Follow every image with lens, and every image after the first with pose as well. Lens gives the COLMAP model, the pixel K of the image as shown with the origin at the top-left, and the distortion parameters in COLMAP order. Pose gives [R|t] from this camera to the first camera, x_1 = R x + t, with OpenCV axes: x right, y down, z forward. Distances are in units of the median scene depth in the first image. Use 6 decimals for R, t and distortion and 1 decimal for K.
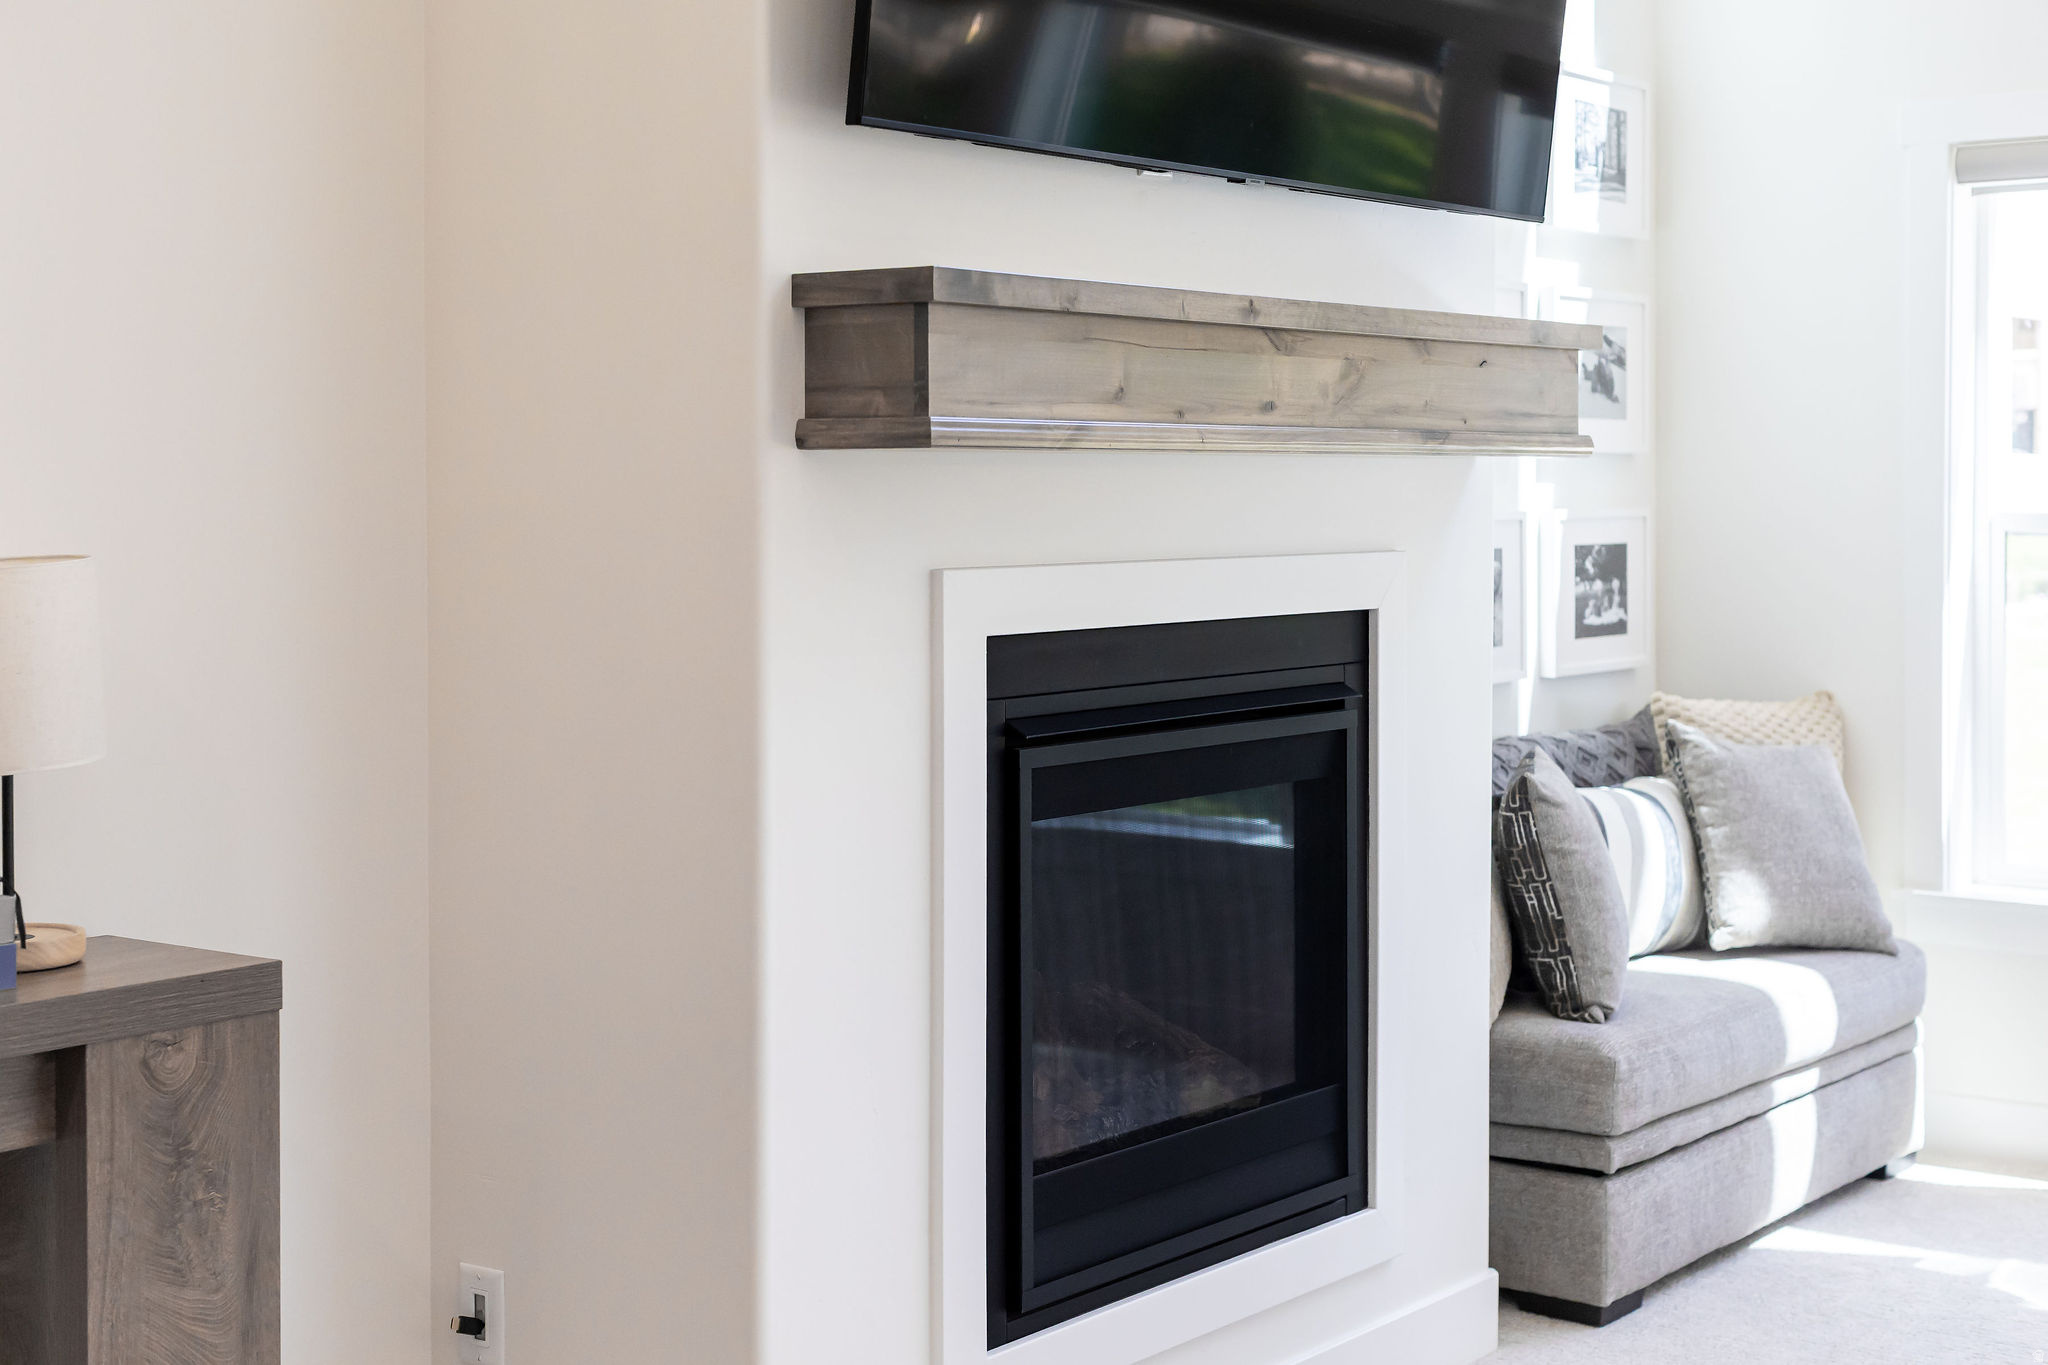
lens RADIAL K [[2985.0, 0, 1023.2], [0, 2985.0, 476.5], [0, 0, 1]] dist [-0.011184, -0.041680]
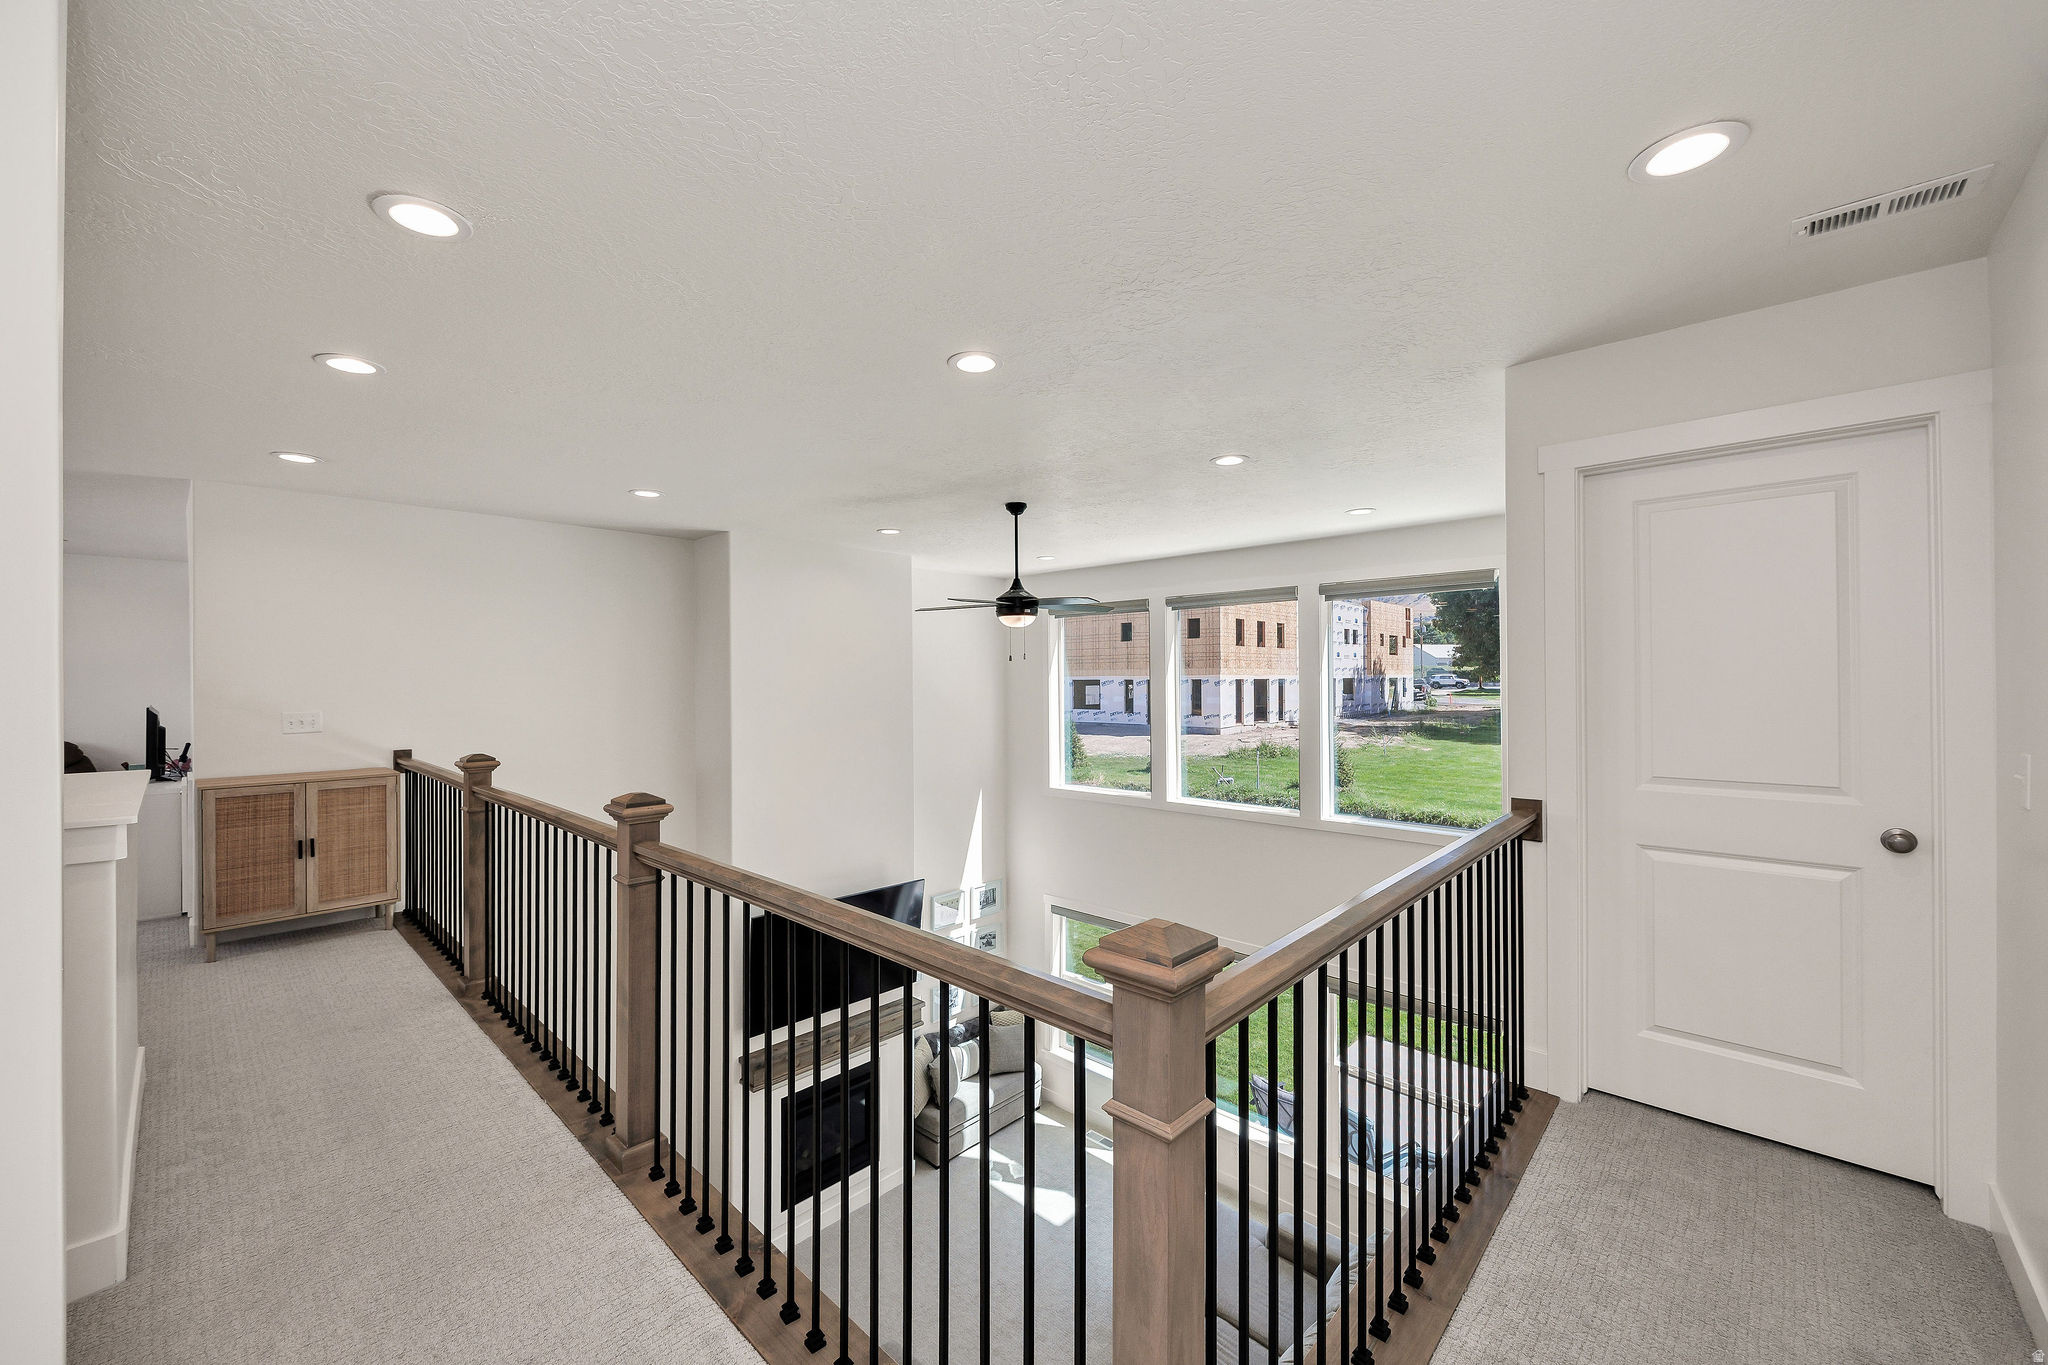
lens RADIAL K [[795.1, 0, 994.5], [0, 795.1, 674.6], [0, 0, 1]] dist [0.000919, 0.000088]
pose [[0.992241, 0.003910, -0.124264, 0.543252], [-0.004800, 0.999965, -0.006862, -0.701977], [0.124233, 0.007405, 0.992225, -0.516189]]
